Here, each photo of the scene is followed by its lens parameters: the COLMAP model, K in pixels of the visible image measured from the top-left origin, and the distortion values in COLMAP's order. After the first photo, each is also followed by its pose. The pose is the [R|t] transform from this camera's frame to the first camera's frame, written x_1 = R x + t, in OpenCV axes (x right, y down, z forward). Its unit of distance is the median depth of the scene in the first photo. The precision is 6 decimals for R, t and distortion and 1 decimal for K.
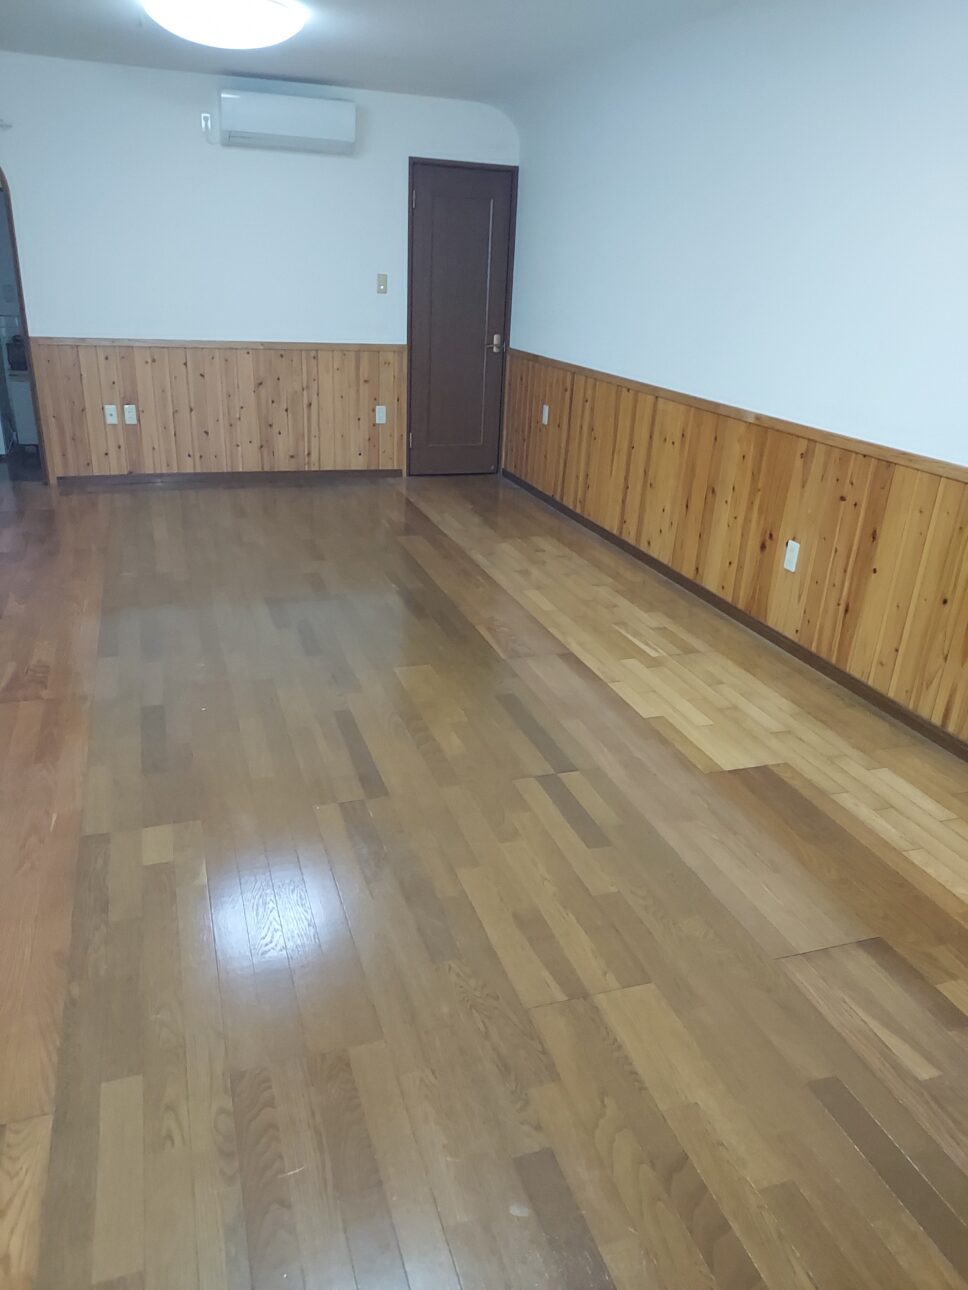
lens RADIAL K [[935.1, 0, 484.0], [0, 935.1, 645.0], [0, 0, 1]] dist [0.086968, -0.135220]
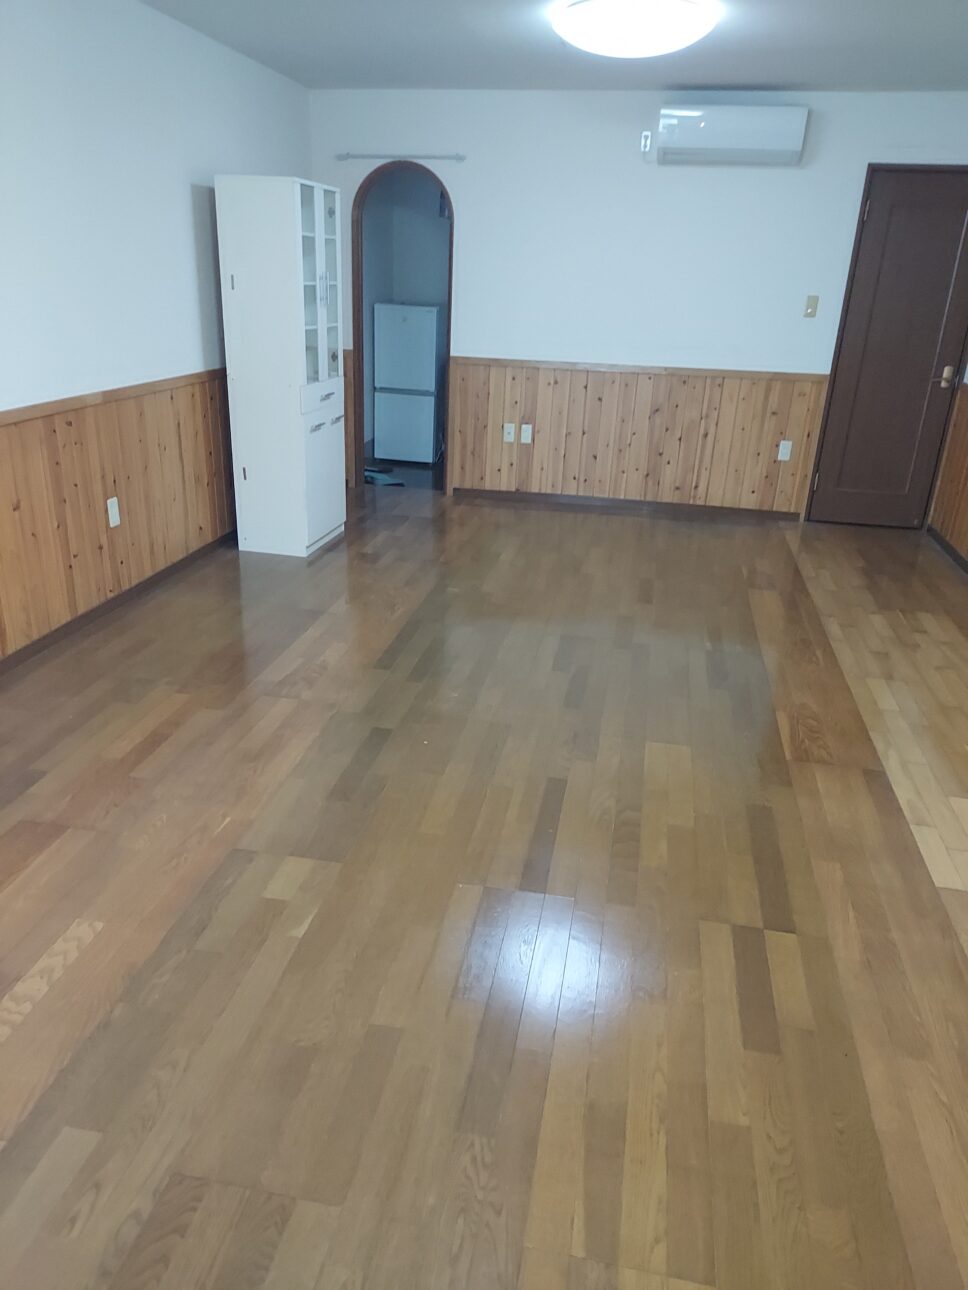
lens RADIAL K [[942.1, 0, 484.0], [0, 942.1, 645.0], [0, 0, 1]] dist [0.026732, -0.007410]
pose [[0.872130, 0.170393, -0.458646, 0.091474], [-0.182093, 0.983098, 0.018977, -0.030572], [0.454128, 0.066966, 0.888416, 0.090178]]
